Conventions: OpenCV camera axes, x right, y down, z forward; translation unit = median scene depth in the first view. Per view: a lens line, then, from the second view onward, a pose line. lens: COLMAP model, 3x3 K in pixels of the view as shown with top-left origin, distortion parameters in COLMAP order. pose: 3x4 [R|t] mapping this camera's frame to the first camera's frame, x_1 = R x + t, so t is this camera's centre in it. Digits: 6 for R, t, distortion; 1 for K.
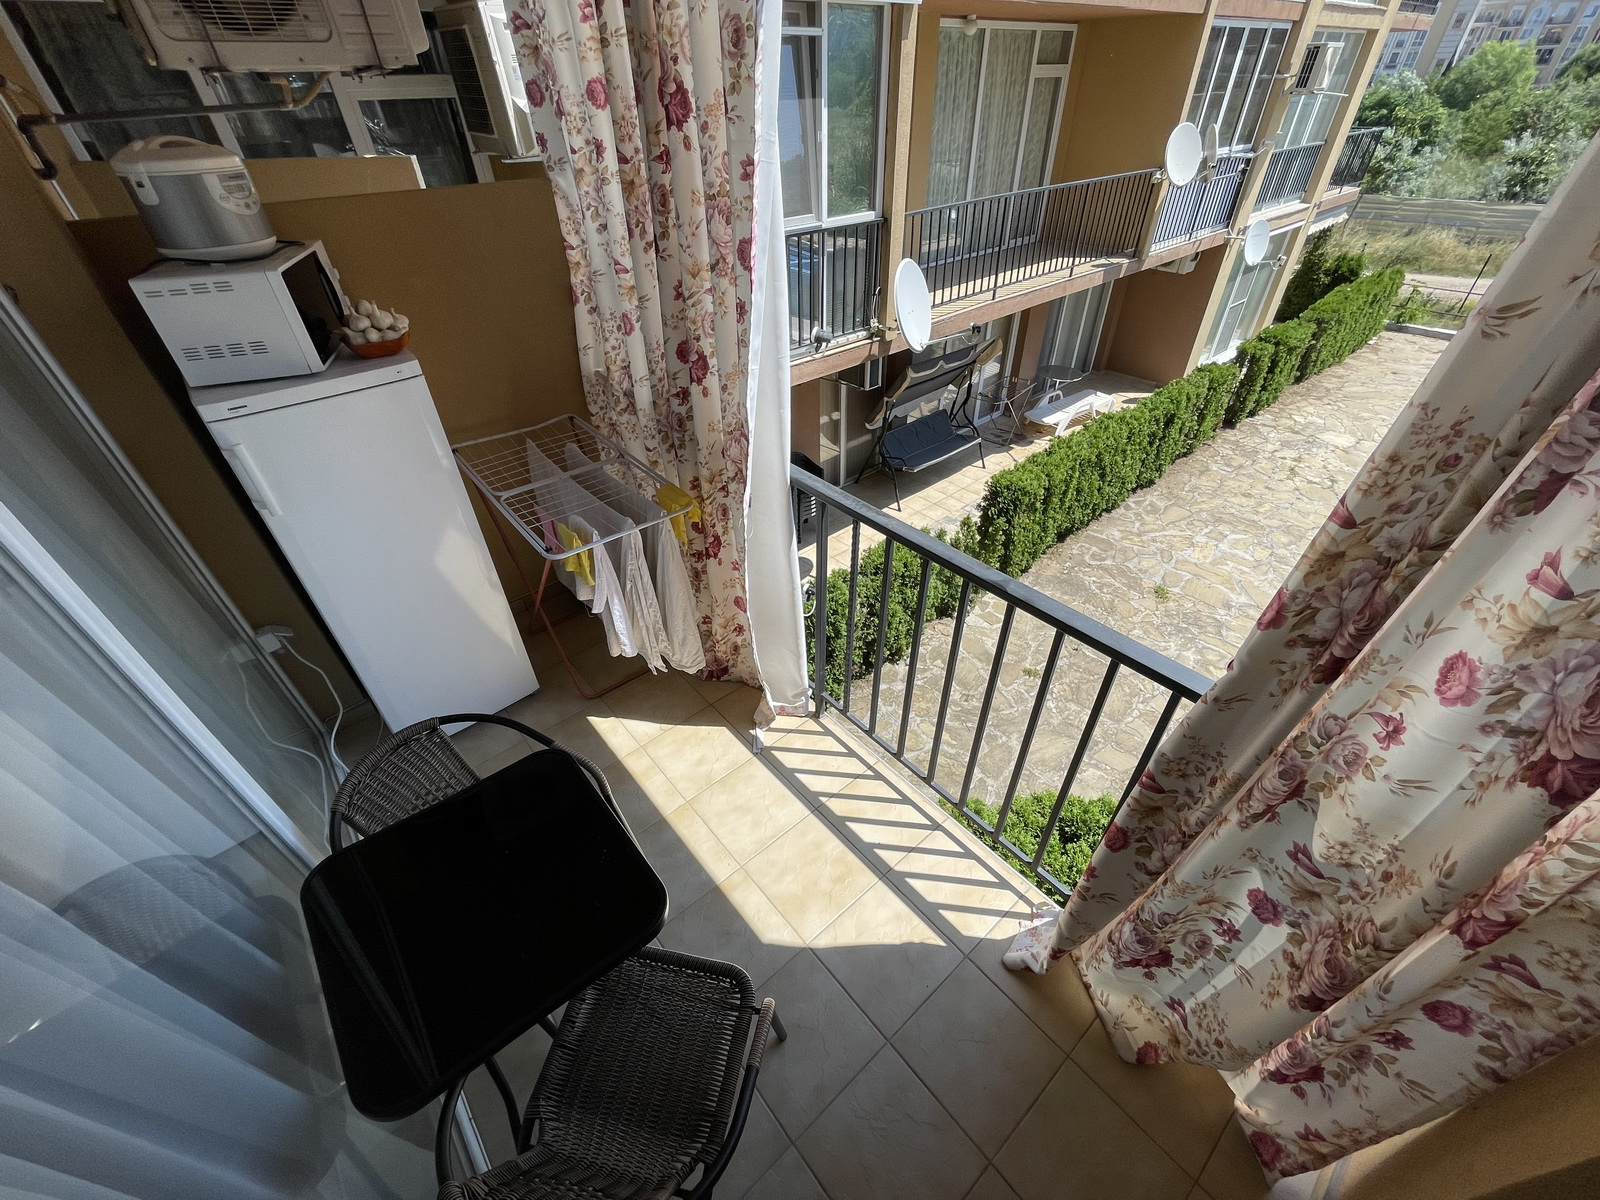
lens RADIAL K [[648.2, 0, 800.0], [0, 648.2, 600.0], [0, 0, 1]] dist [-0.003066, 0.000271]
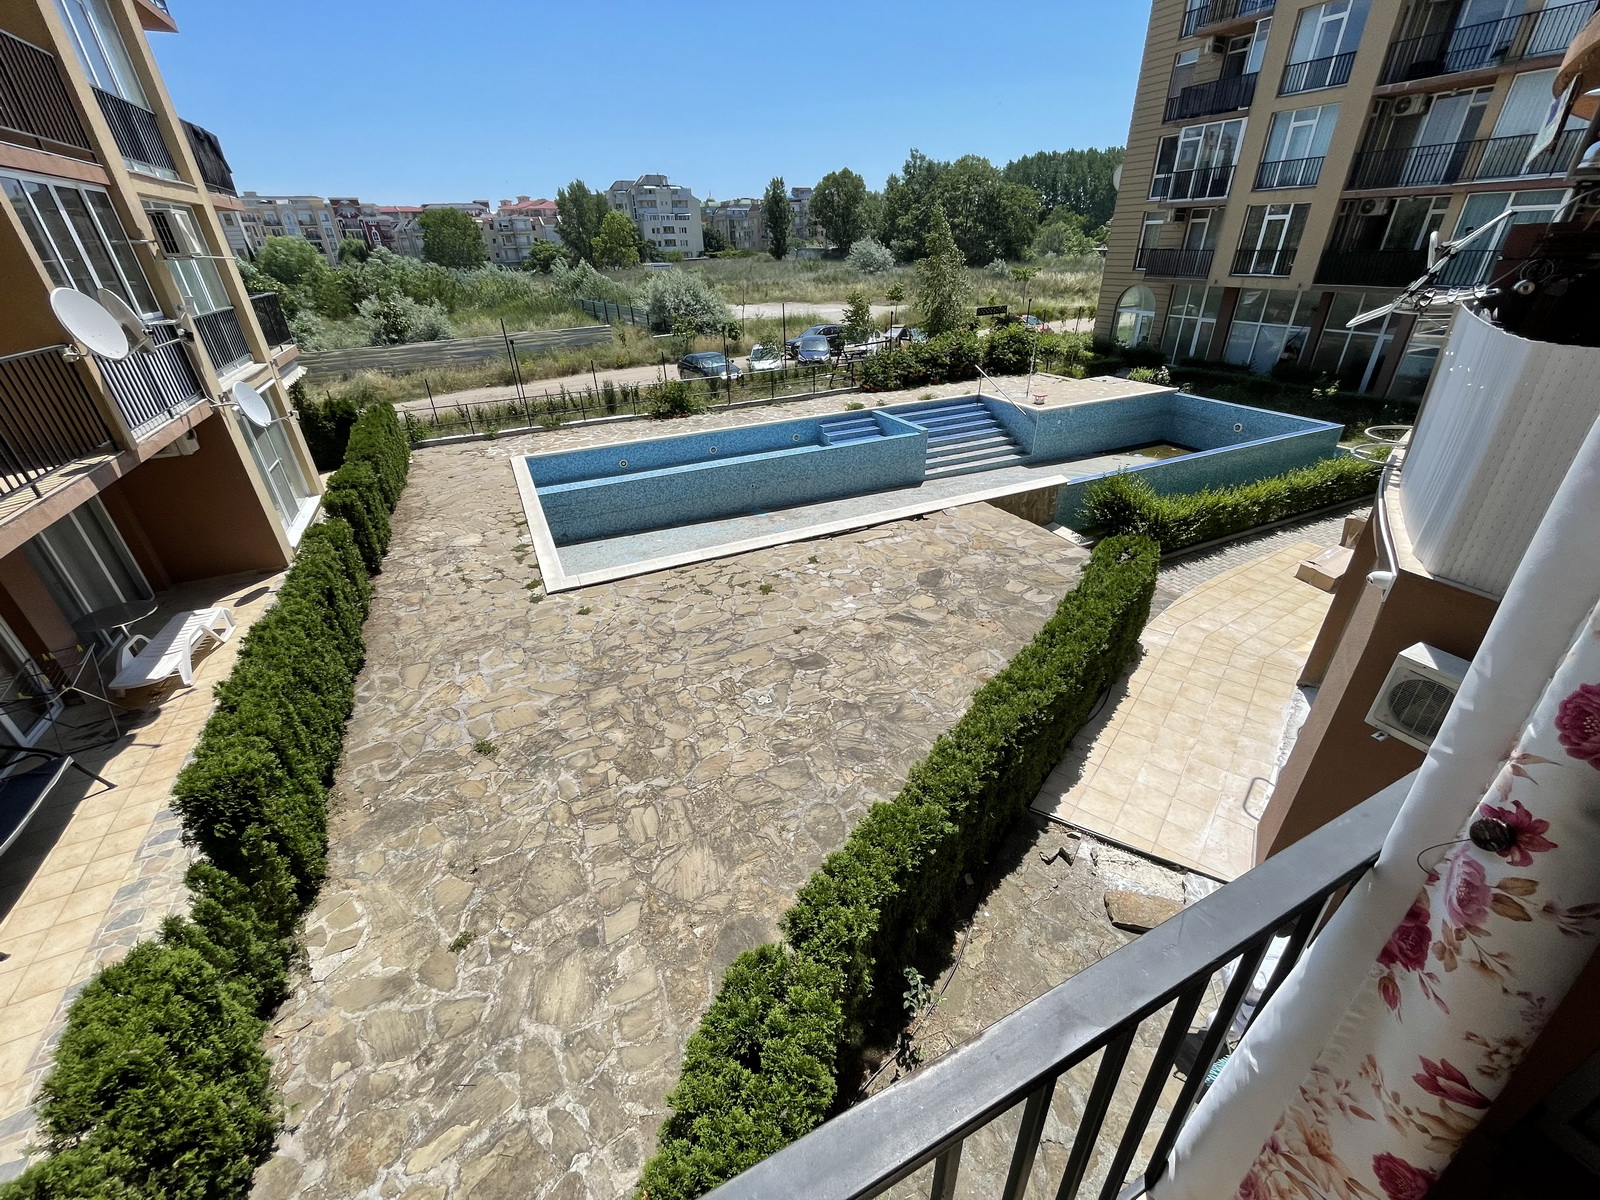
lens RADIAL K [[648.2, 0, 800.0], [0, 648.2, 600.0], [0, 0, 1]] dist [-0.003066, 0.000271]
pose [[0.258954, -0.451052, 0.854105, 0.004314], [0.613375, 0.759874, 0.215321, -0.066651], [-0.746133, 0.468128, 0.473436, 0.122247]]
